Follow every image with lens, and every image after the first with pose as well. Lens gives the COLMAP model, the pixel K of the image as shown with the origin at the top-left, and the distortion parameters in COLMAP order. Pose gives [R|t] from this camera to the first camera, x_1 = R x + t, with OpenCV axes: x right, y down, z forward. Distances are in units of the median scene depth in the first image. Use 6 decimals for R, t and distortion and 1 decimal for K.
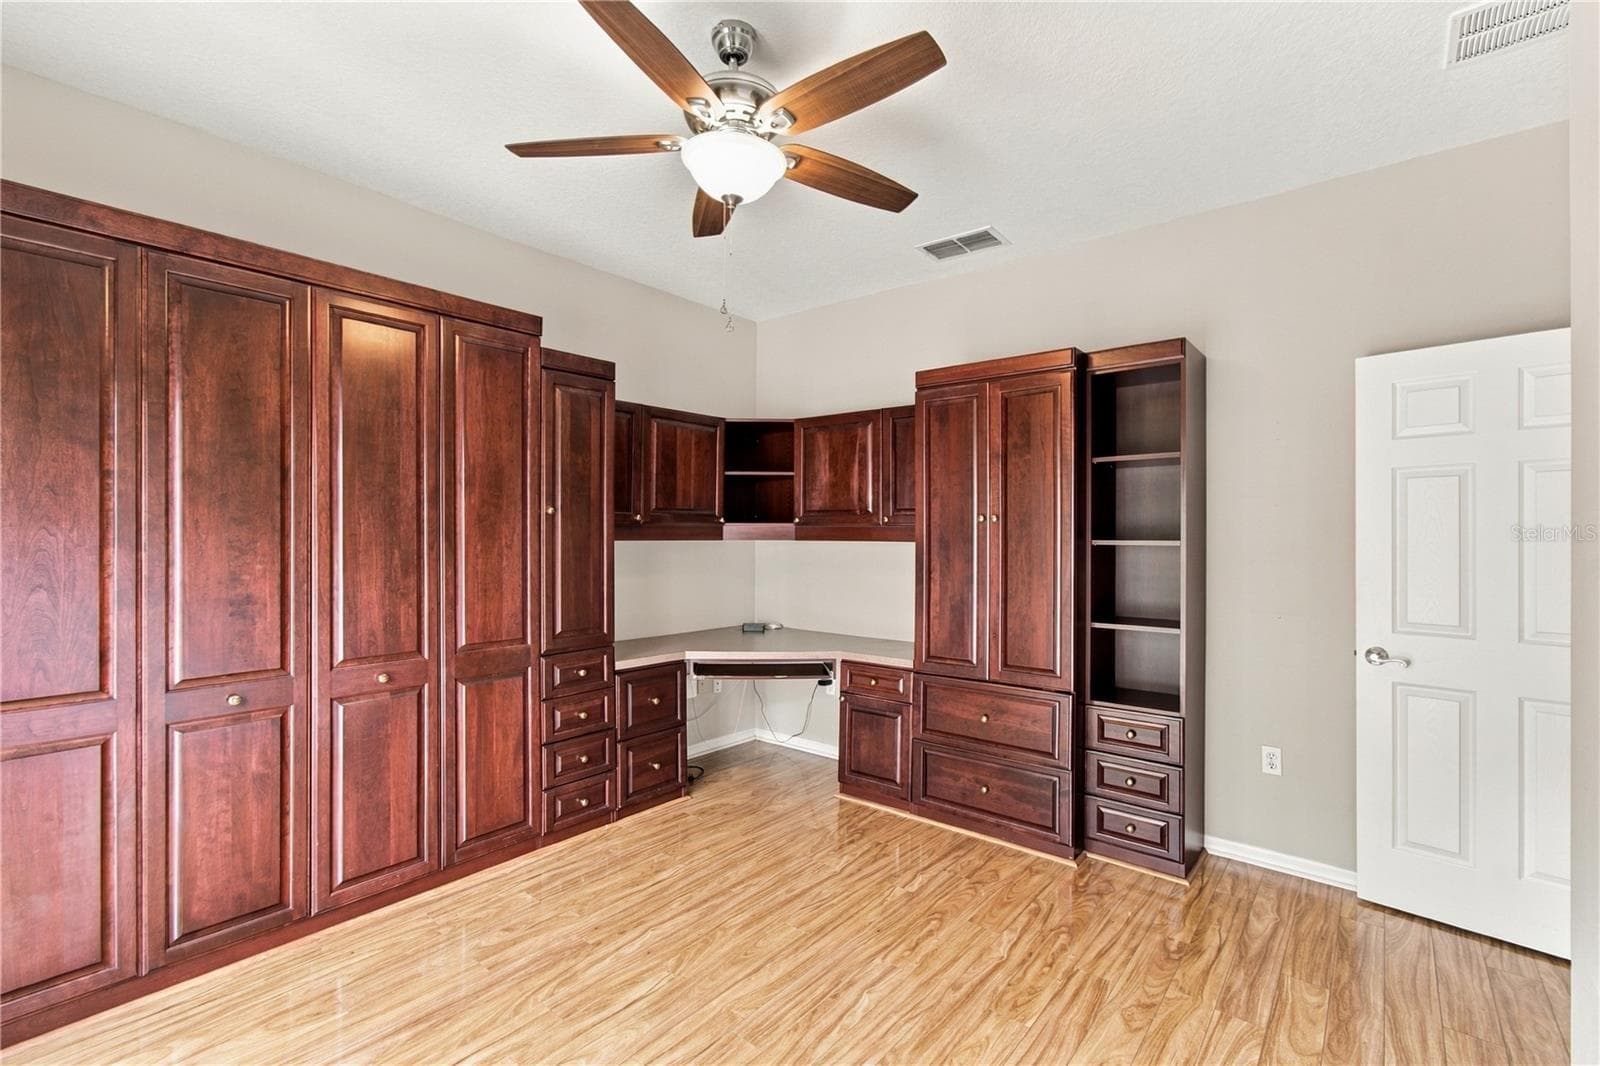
lens RADIAL K [[706.8, 0, 784.8], [0, 706.8, 530.0], [0, 0, 1]] dist [-0.004176, -0.000689]
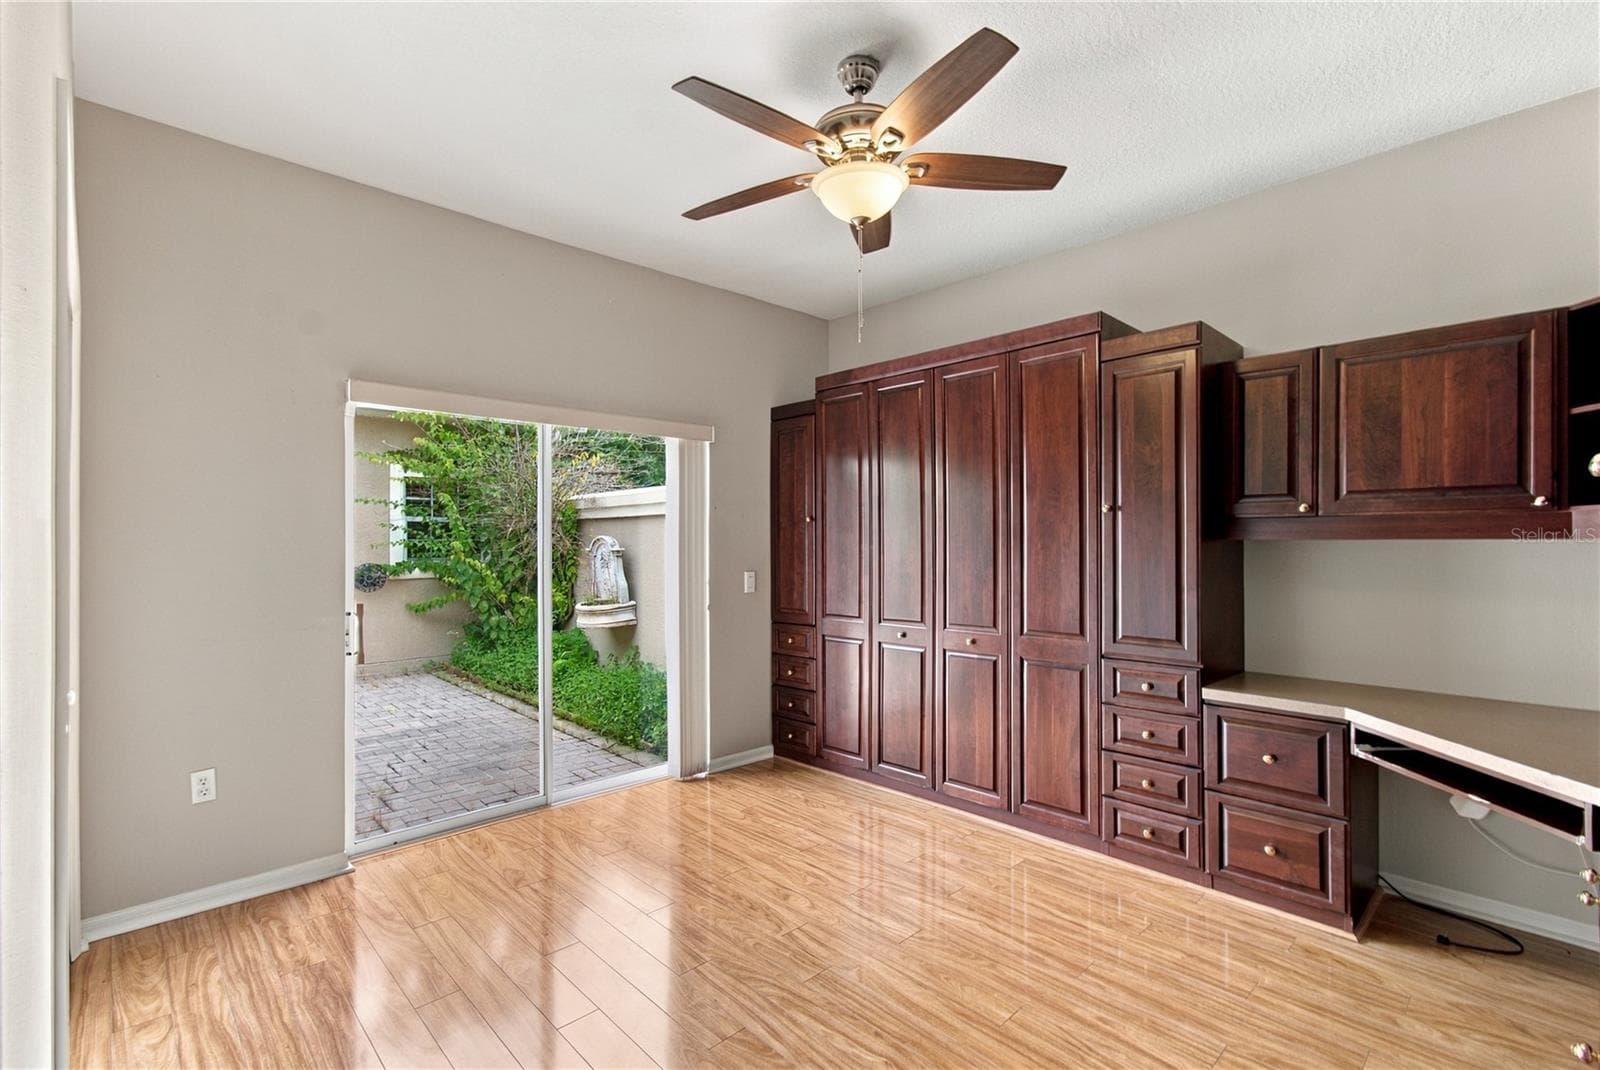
lens RADIAL K [[706.8, 0, 785.3], [0, 706.8, 547.5], [0, 0, 1]] dist [-0.004176, -0.000689]
pose [[-0.117095, 0.002604, -0.993117, 0.725645], [0.010626, 0.999943, 0.001369, 0.021640], [0.993064, -0.010392, -0.117116, 0.730121]]
